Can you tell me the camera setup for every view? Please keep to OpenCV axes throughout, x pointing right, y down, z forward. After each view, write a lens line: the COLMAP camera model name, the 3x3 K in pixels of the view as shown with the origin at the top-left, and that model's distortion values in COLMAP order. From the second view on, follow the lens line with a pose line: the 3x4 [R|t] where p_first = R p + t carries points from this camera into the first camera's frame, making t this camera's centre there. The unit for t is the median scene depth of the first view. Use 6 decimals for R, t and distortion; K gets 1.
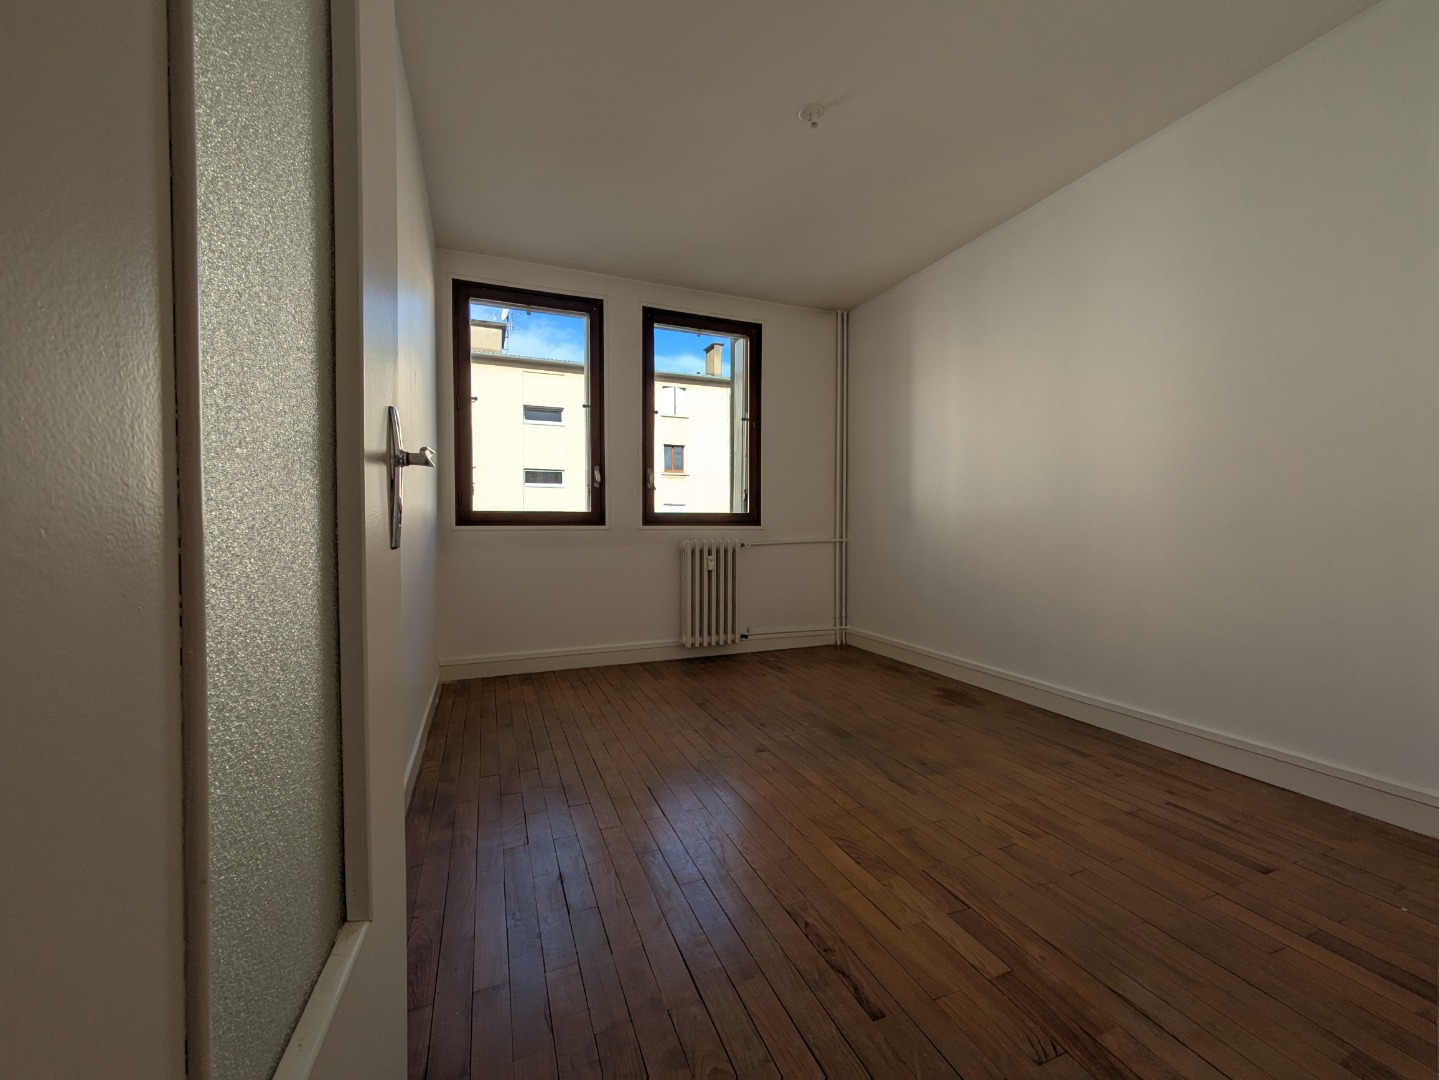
lens RADIAL K [[567.5, 0, 709.7], [0, 567.5, 541.3], [0, 0, 1]] dist [-0.005363, 0.000101]
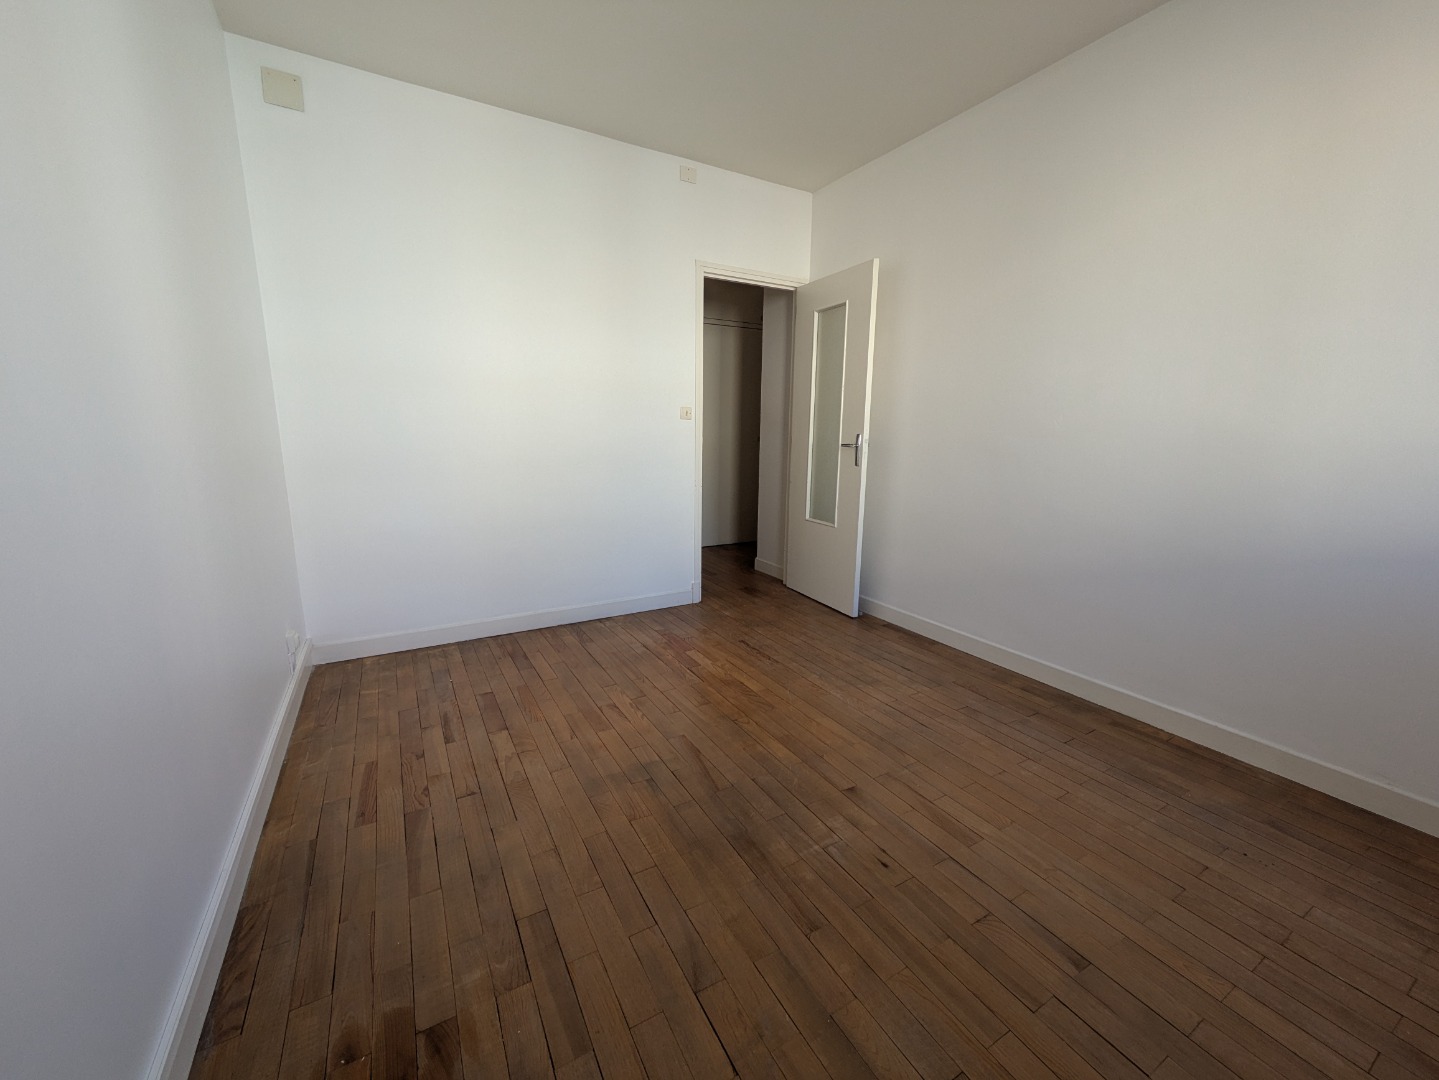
lens RADIAL K [[567.5, 0, 709.7], [0, 567.5, 541.3], [0, 0, 1]] dist [-0.005363, 0.000101]
pose [[-0.990599, 0.020392, -0.135271, 0.300445], [-0.010243, 0.974995, 0.221990, -0.096448], [0.136416, 0.221289, -0.965620, 1.309105]]
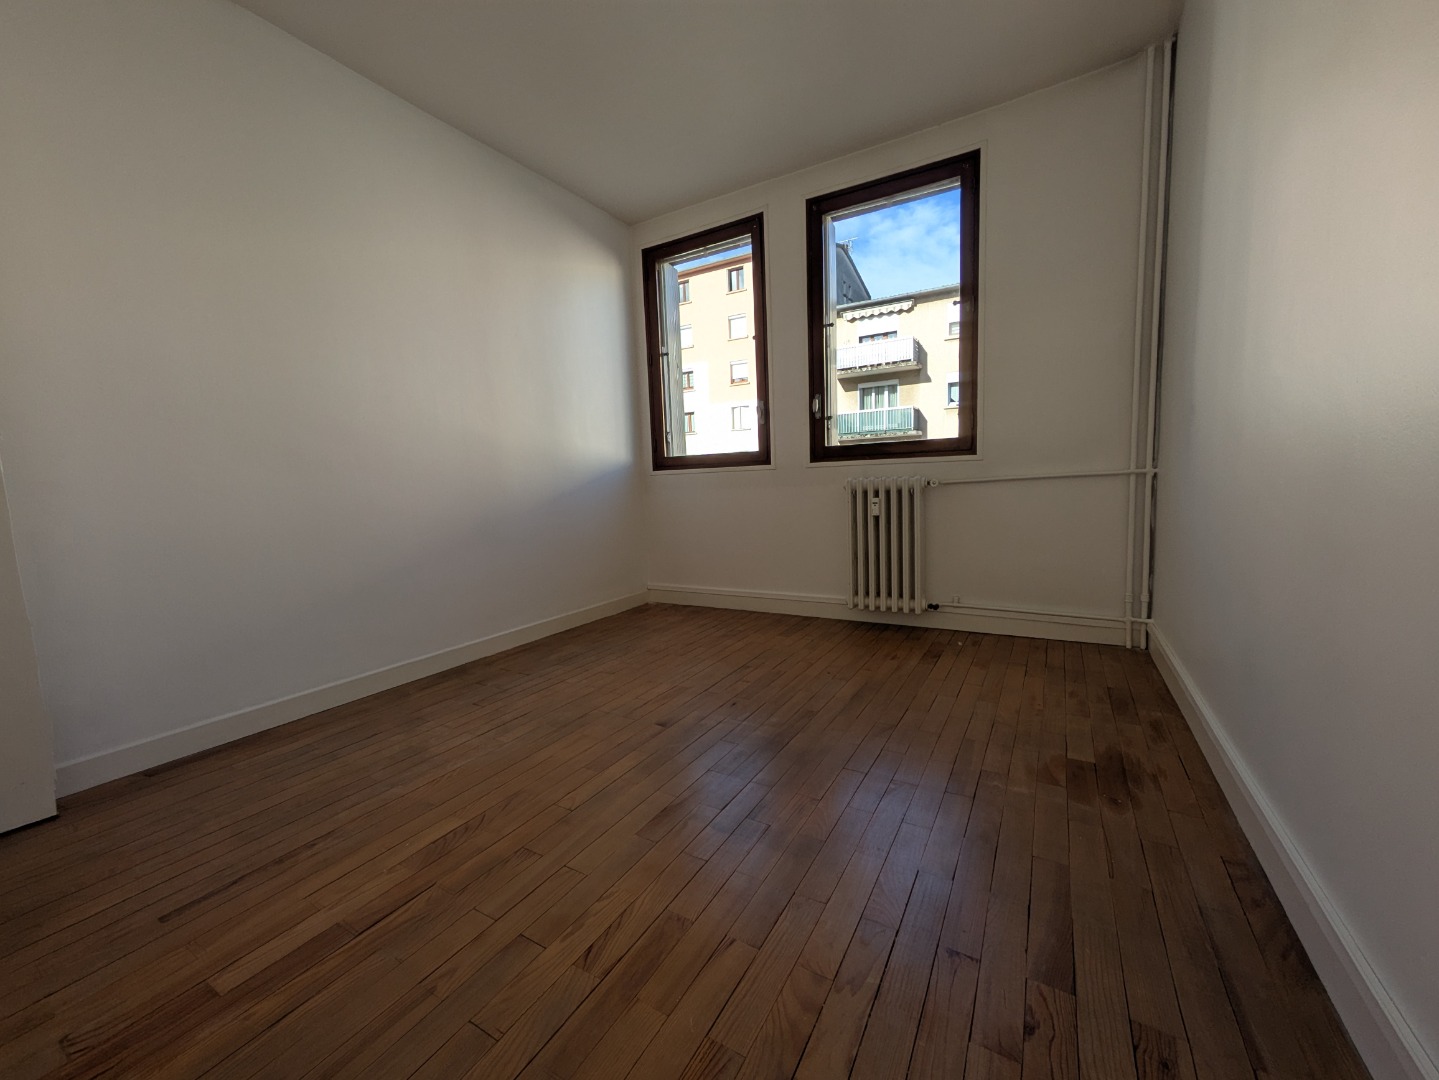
lens RADIAL K [[567.5, 0, 709.7], [0, 567.5, 541.3], [0, 0, 1]] dist [-0.005363, 0.000101]
pose [[0.608148, 0.063456, -0.791283, 0.640694], [0.016710, 0.995556, 0.092680, 0.011720], [0.793648, -0.069585, 0.604385, 0.447410]]
